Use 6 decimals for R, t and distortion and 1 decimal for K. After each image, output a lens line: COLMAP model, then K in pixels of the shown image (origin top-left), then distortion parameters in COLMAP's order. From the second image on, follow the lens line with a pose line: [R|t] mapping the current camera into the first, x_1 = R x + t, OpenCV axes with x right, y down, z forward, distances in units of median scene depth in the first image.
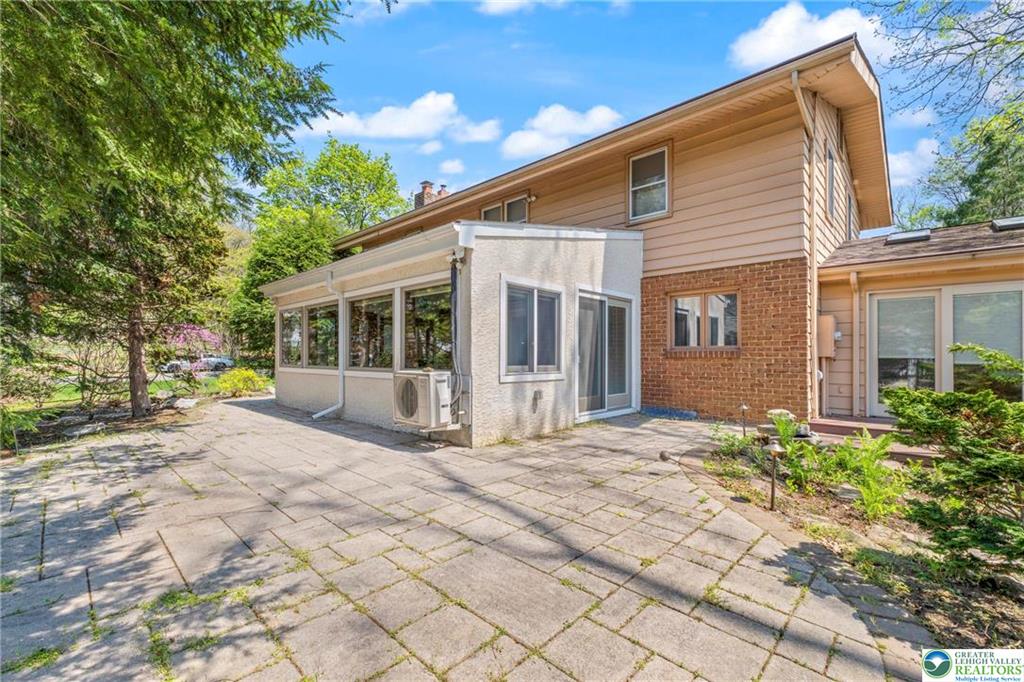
lens RADIAL K [[429.4, 0, 517.0], [0, 429.4, 345.0], [0, 0, 1]] dist [-0.018022, -0.000105]
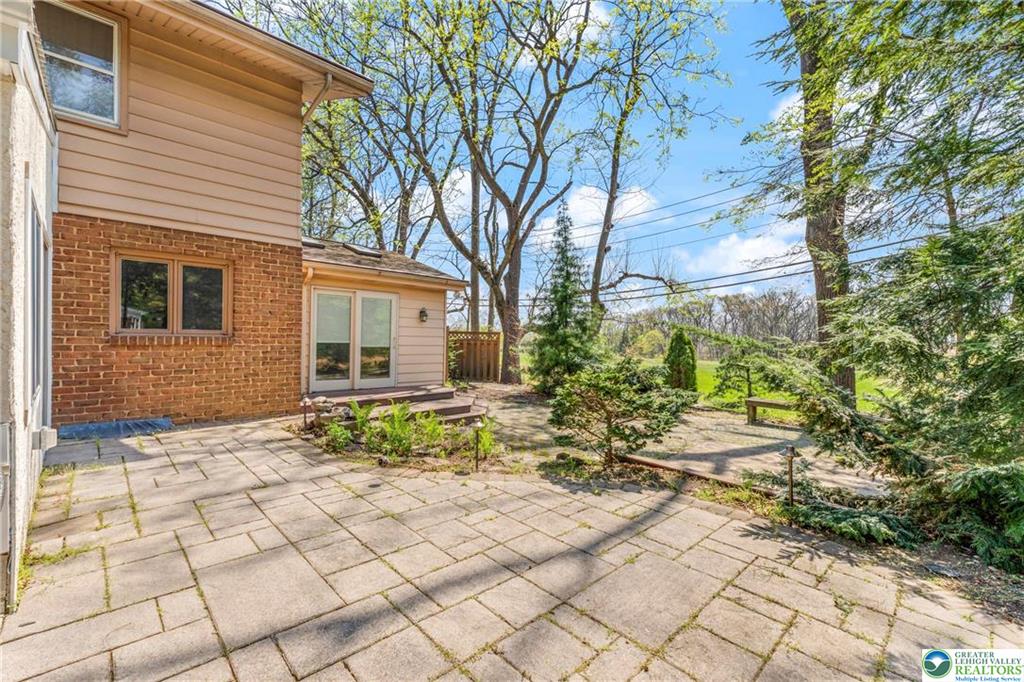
lens RADIAL K [[429.4, 0, 517.3], [0, 429.4, 344.5], [0, 0, 1]] dist [-0.018022, -0.000105]
pose [[0.035754, -0.020619, 0.999148, -0.444254], [-0.045838, 0.998701, 0.022250, -0.023842], [-0.998309, -0.046594, 0.034762, 0.543173]]
